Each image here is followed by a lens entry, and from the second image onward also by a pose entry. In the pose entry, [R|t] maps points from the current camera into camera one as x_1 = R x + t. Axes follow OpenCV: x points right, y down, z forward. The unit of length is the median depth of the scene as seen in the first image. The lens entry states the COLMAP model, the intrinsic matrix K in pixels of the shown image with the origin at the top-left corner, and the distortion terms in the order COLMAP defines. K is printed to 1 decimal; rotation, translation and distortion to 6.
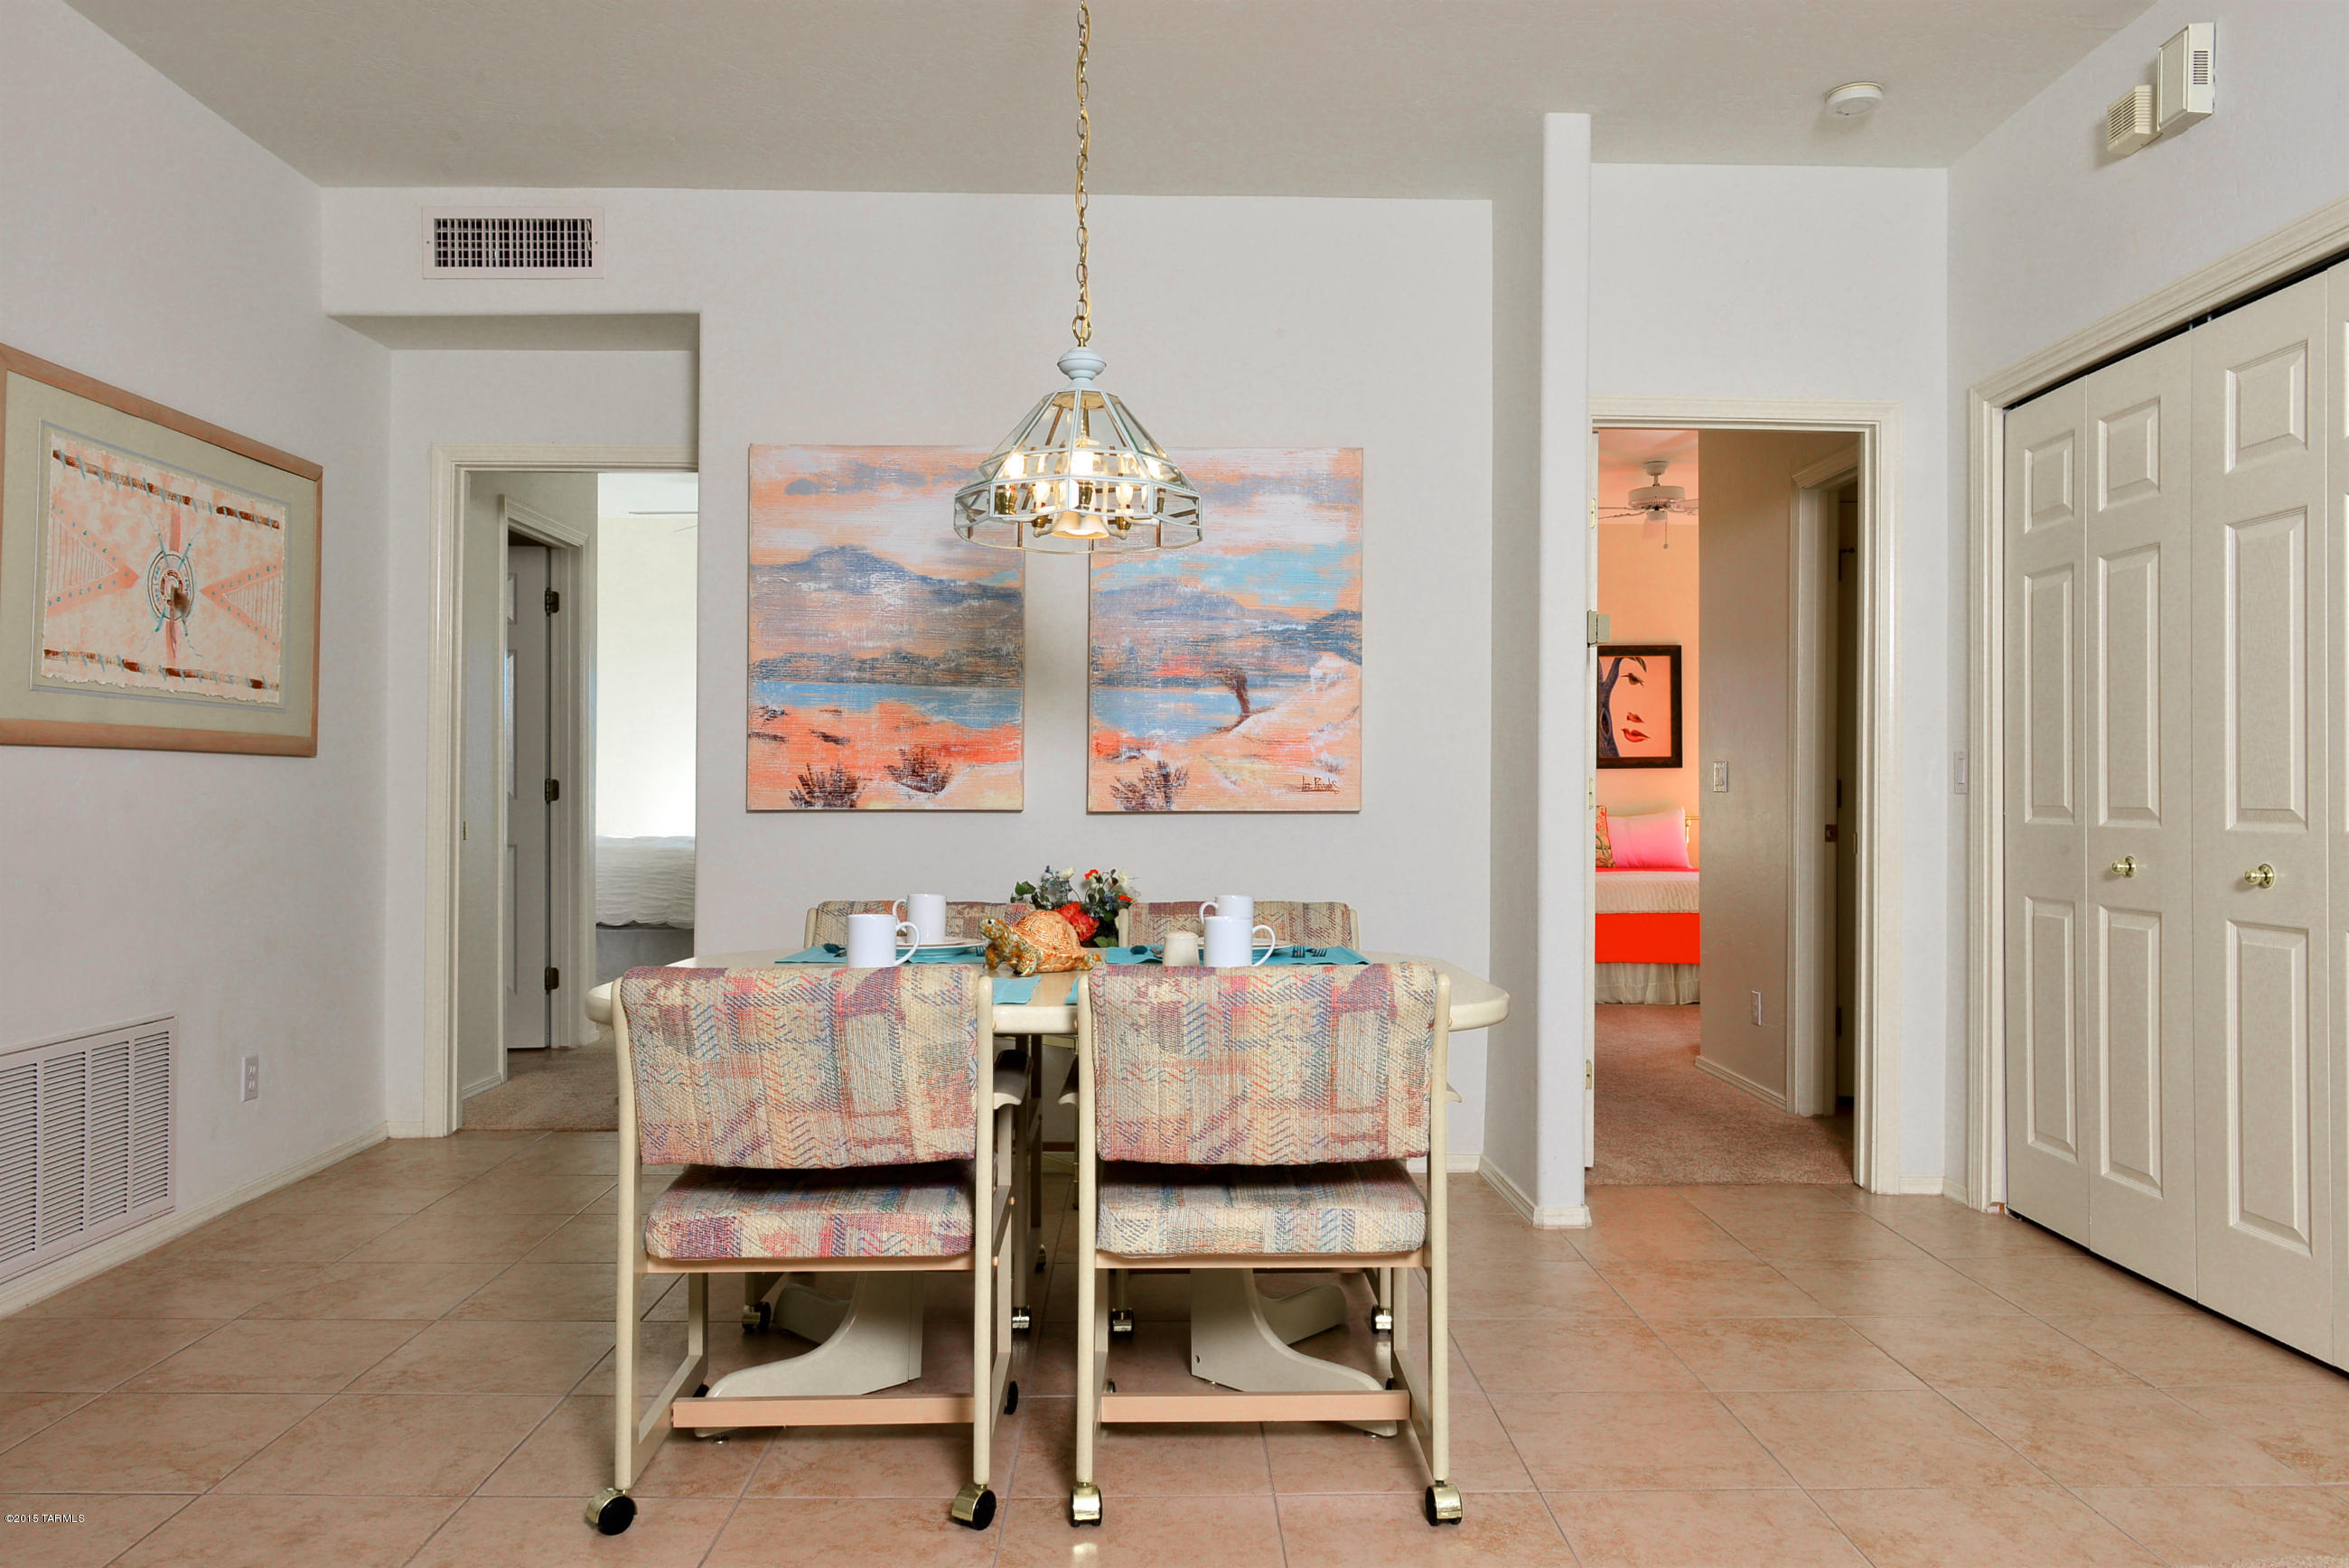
lens RADIAL K [[1608.3, 0, 1177.4], [0, 1608.3, 779.8], [0, 0, 1]] dist [-0.019858, 0.002179]
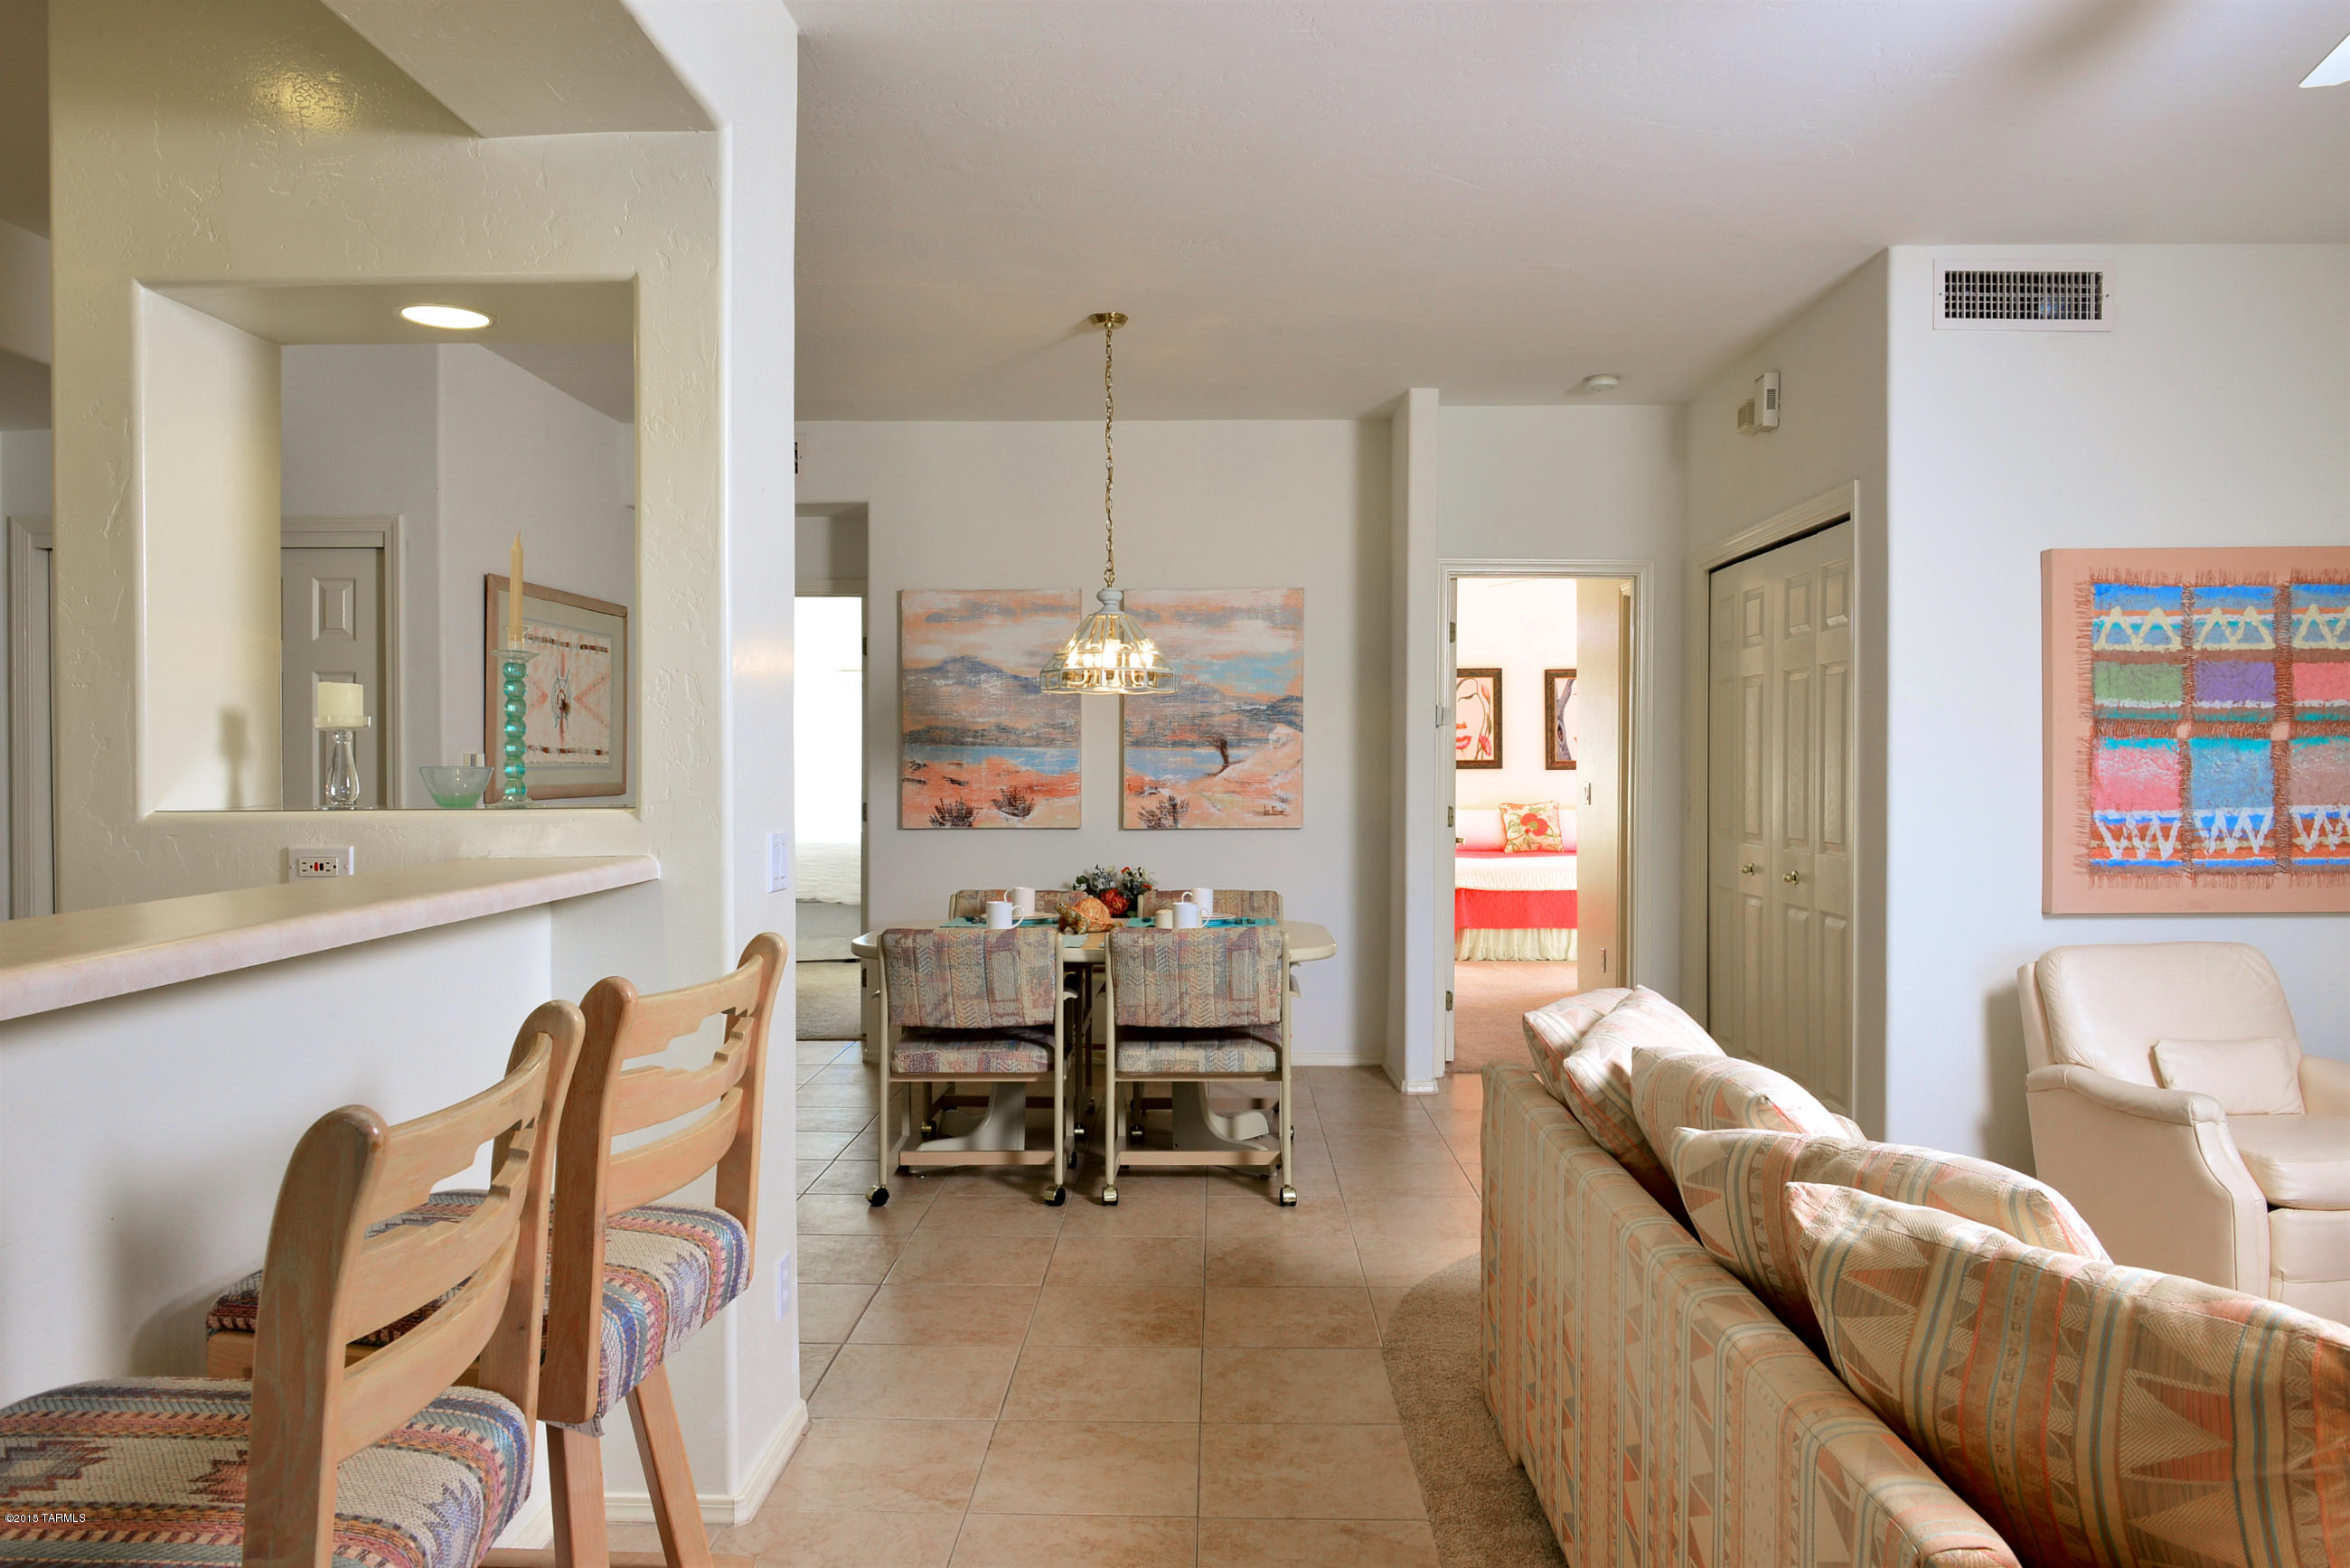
lens RADIAL K [[1609.1, 0, 1177.9], [0, 1609.1, 779.8], [0, 0, 1]] dist [-0.019858, 0.002179]
pose [[0.999164, -0.003634, -0.040718, 0.067339], [0.004457, 0.999788, 0.020124, -0.065950], [0.040637, -0.020289, 0.998968, -0.602265]]
